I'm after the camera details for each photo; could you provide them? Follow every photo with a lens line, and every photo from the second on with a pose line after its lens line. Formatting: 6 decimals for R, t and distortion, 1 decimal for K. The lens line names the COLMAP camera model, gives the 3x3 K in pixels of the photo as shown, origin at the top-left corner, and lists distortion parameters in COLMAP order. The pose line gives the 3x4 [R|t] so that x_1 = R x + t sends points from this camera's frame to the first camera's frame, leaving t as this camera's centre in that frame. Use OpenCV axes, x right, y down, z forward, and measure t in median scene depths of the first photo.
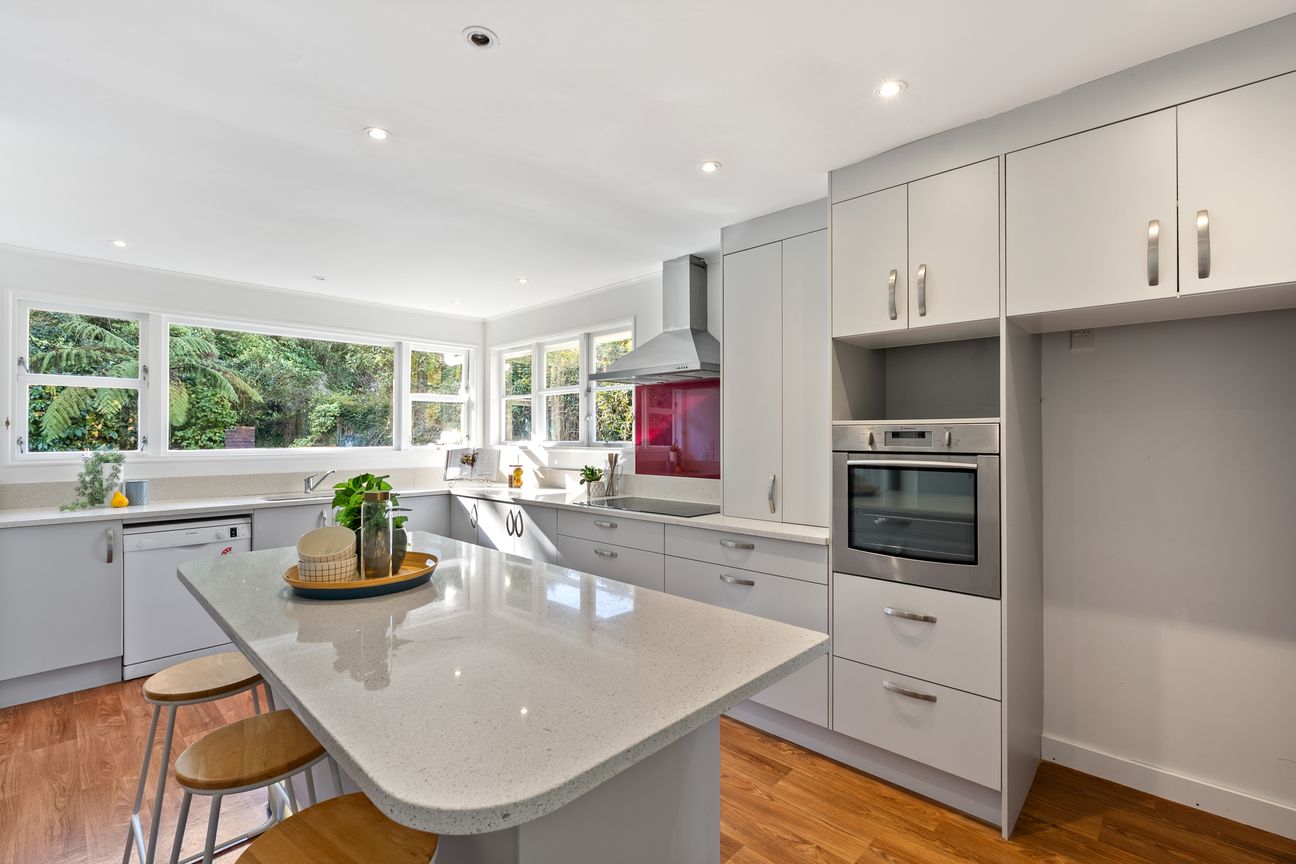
lens RADIAL K [[581.4, 0, 648.0], [0, 581.4, 432.0], [0, 0, 1]] dist [0.001688, 0.000078]
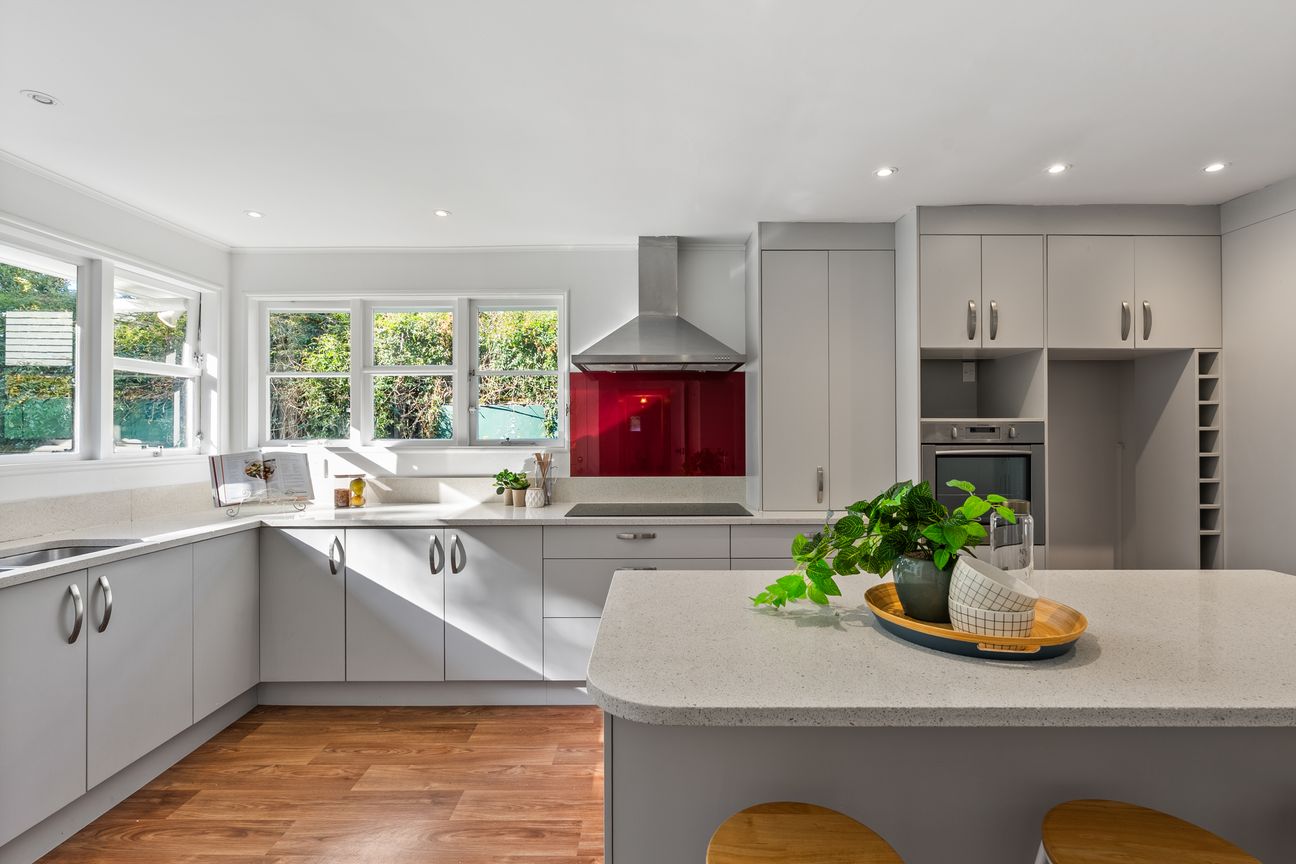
lens RADIAL K [[581.4, 0, 648.0], [0, 581.4, 432.0], [0, 0, 1]] dist [0.001688, 0.000078]
pose [[0.723939, 0.000139, 0.689863, -0.476209], [-0.002742, 0.999993, 0.002675, 0.003942], [-0.689858, -0.003828, 0.723935, 0.279886]]
